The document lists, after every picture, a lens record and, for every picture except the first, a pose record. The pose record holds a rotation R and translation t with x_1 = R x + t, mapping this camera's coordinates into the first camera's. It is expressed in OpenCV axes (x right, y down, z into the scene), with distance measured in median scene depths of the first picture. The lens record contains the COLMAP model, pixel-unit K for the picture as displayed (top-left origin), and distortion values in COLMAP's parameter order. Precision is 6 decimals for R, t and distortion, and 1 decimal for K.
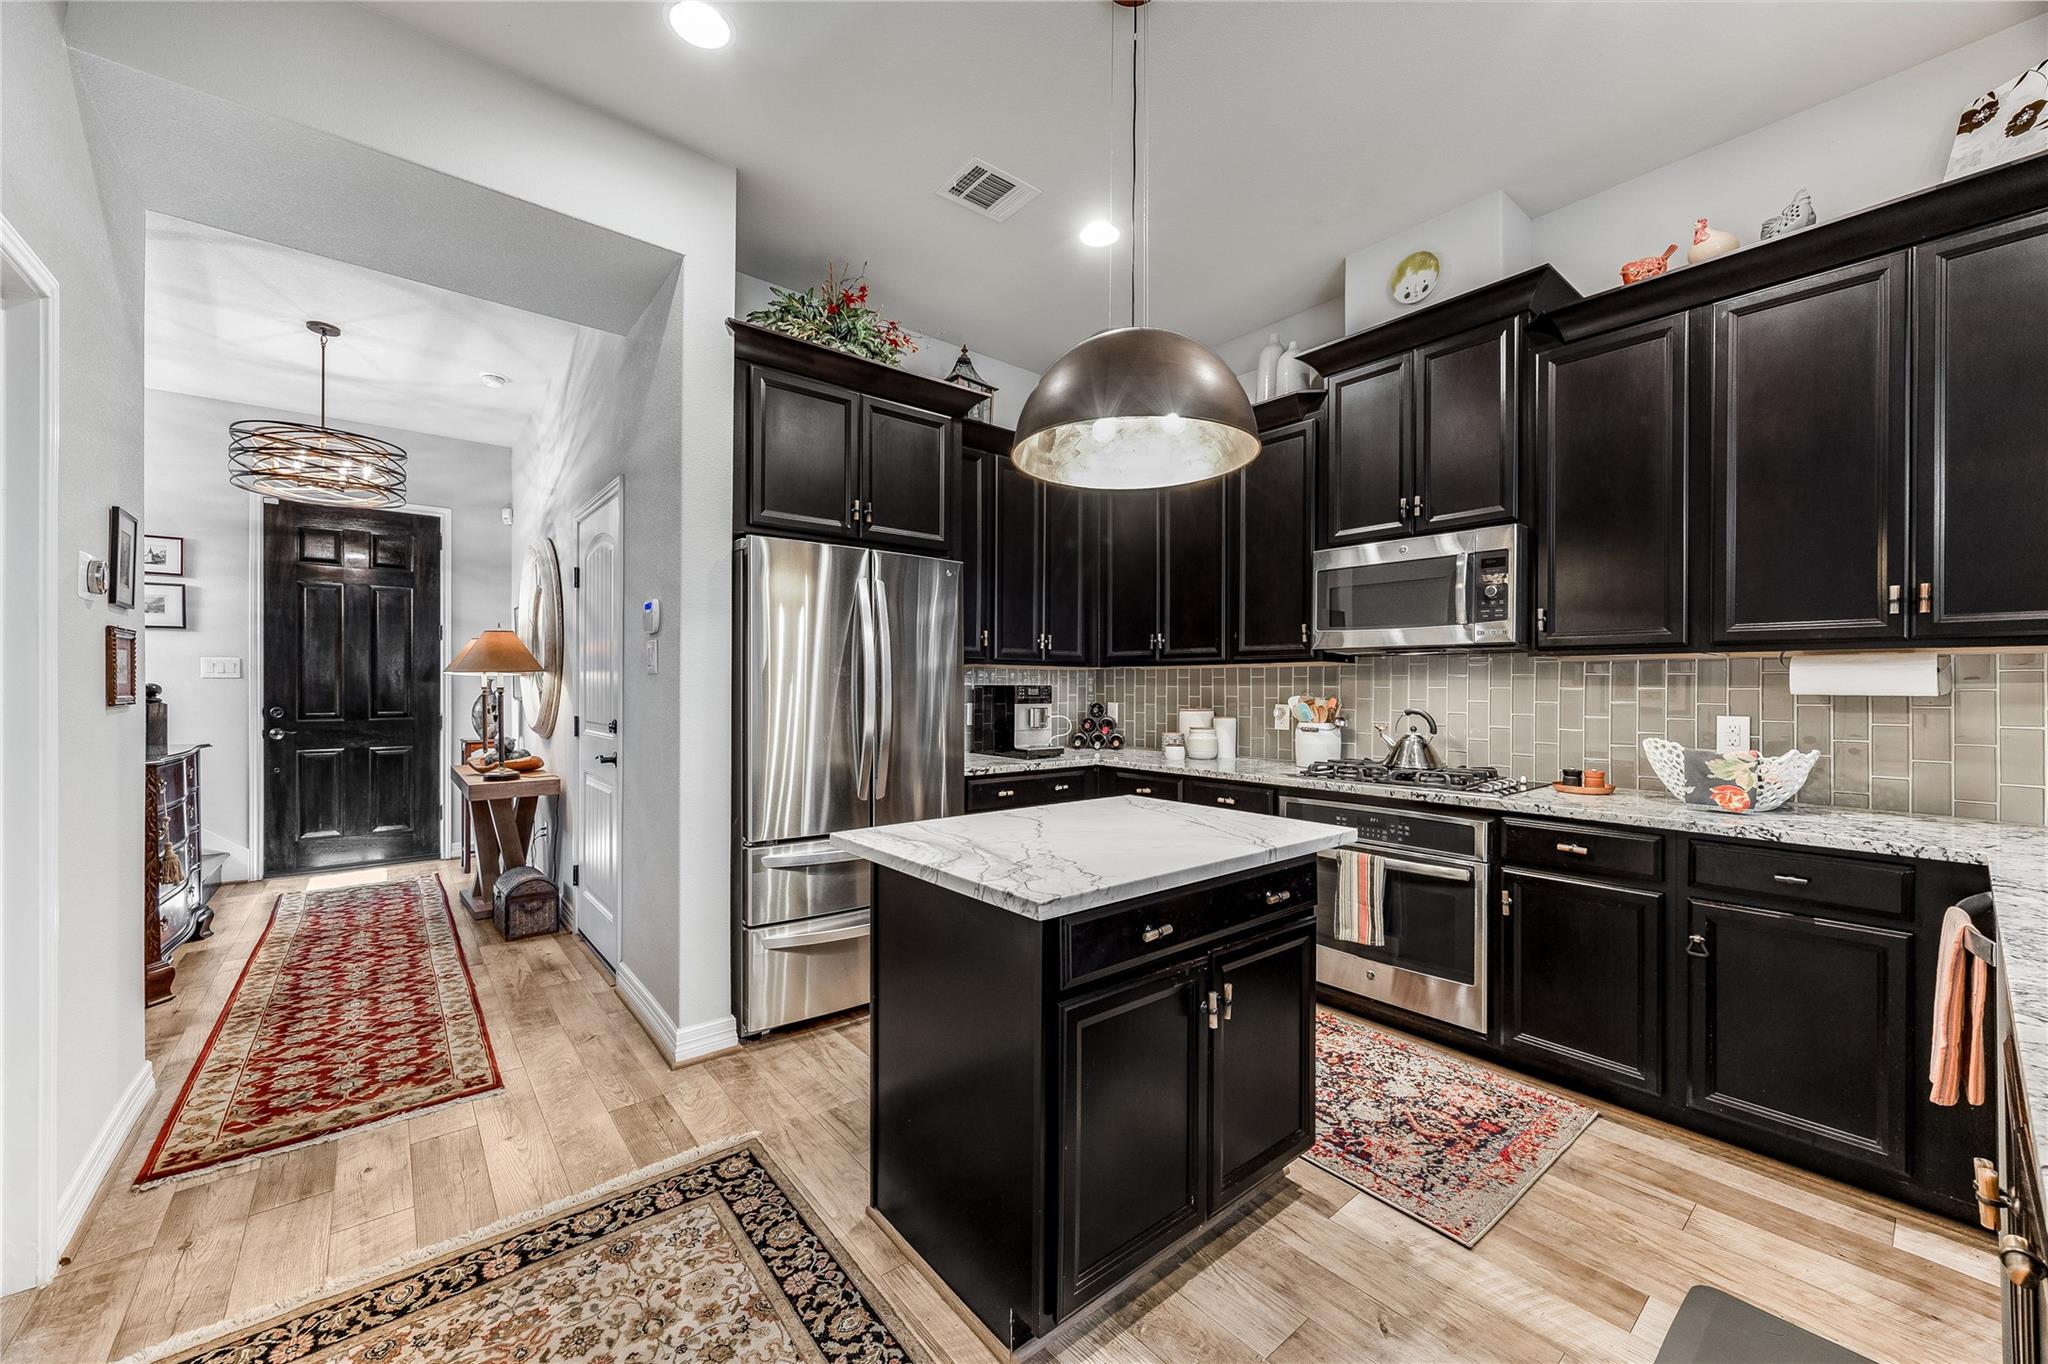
lens RADIAL K [[782.8, 0, 1009.0], [0, 782.8, 683.3], [0, 0, 1]] dist [-0.000255, -0.000105]
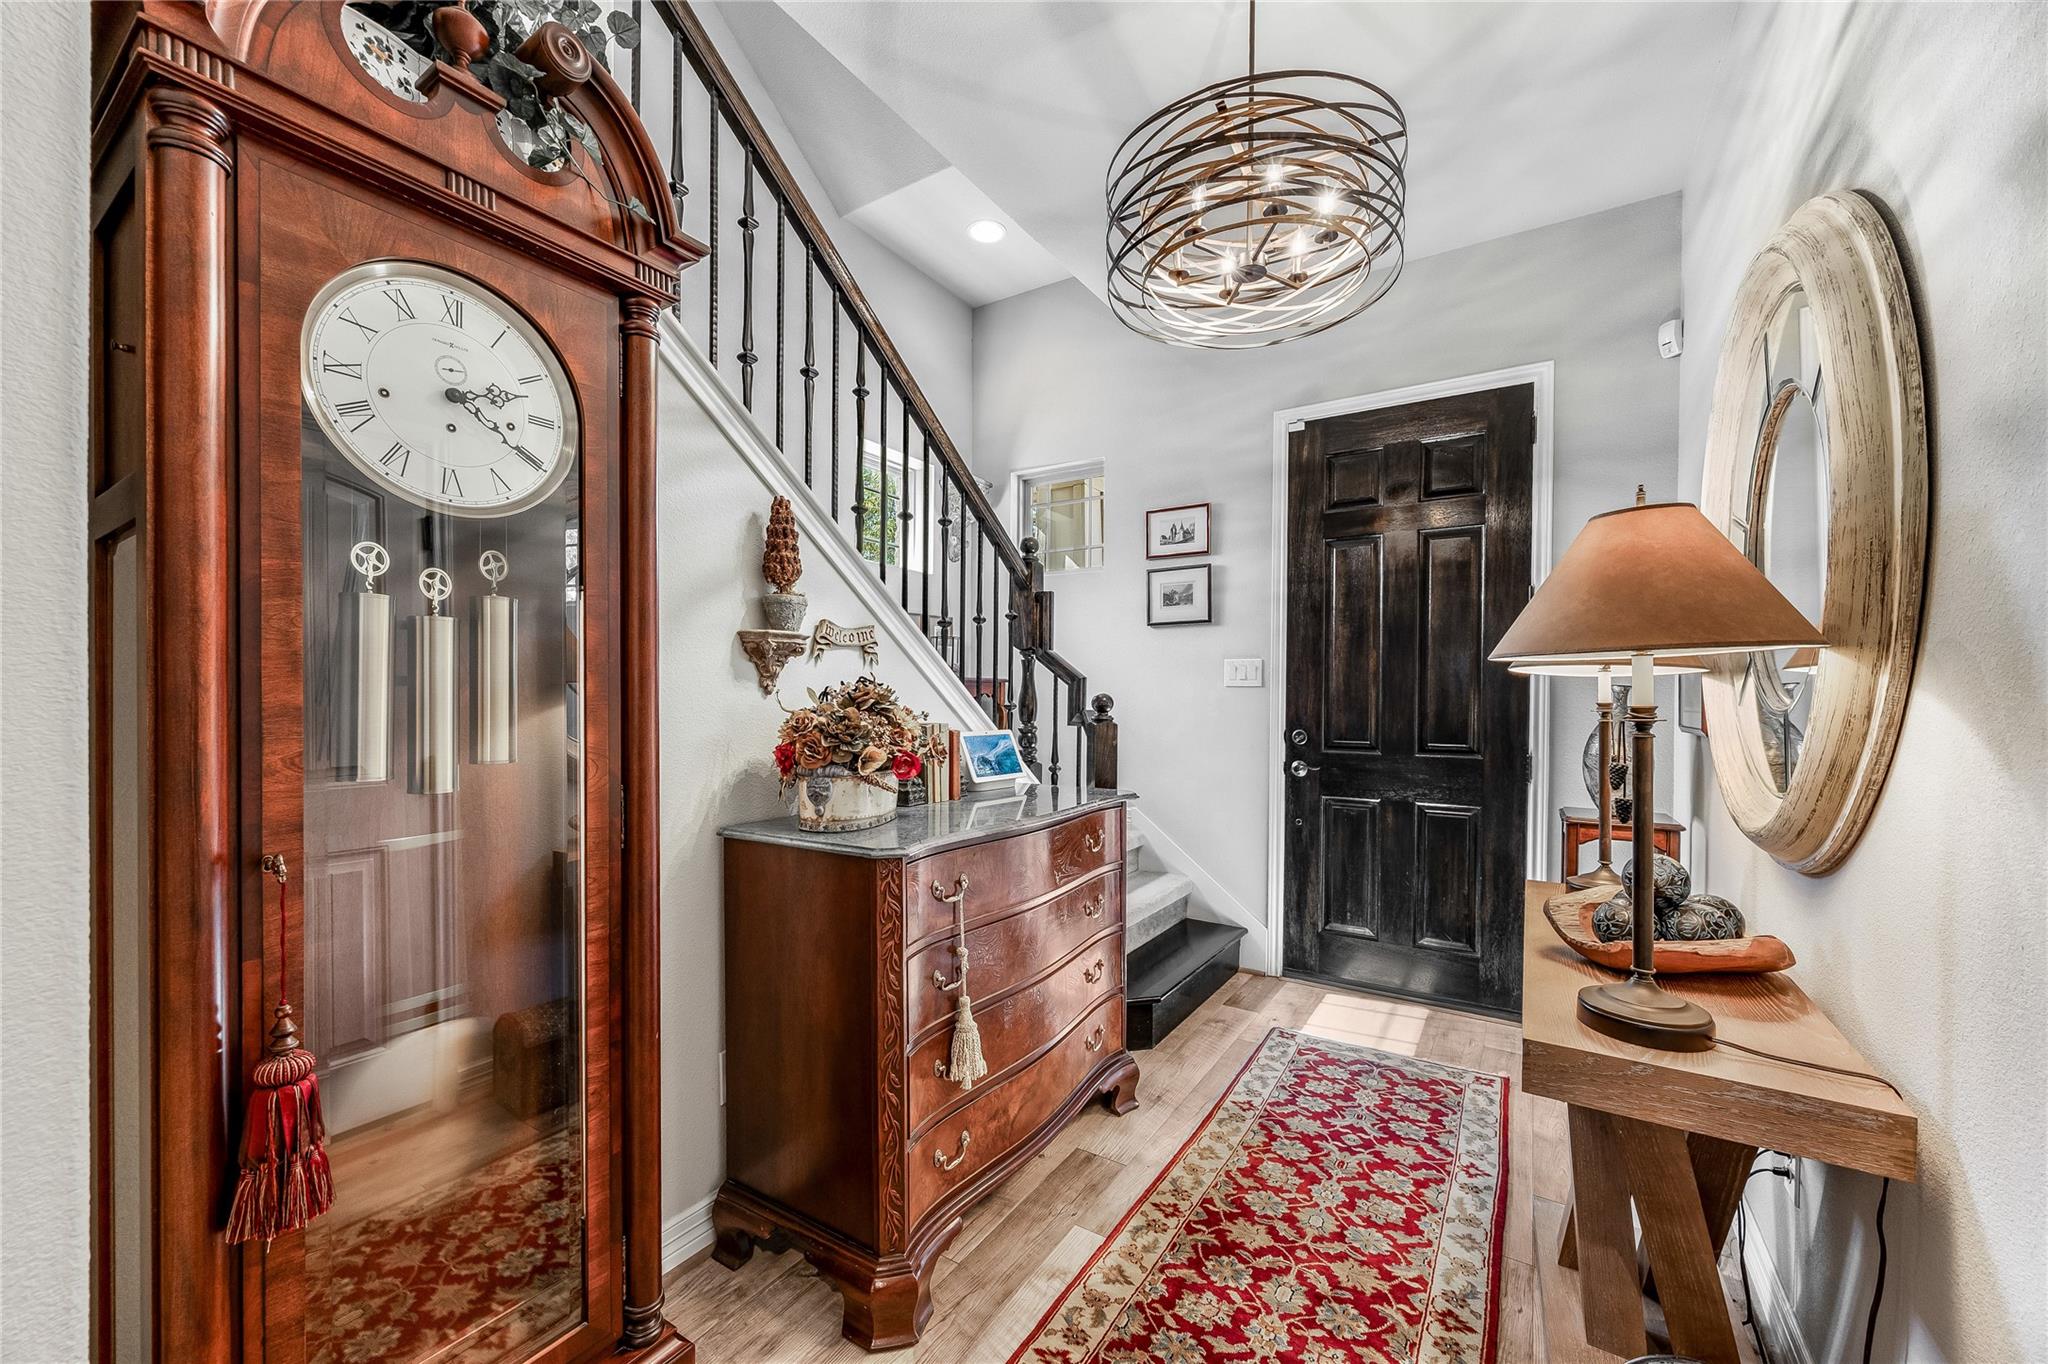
lens RADIAL K [[796.5, 0, 1032.5], [0, 796.5, 709.8], [0, 0, 1]] dist [0.000318, 0.000053]
pose [[0.326956, 0.016640, -0.944893, -0.354767], [-0.003906, 0.999860, 0.016256, 0.003154], [0.945031, -0.001624, 0.326976, 0.550079]]
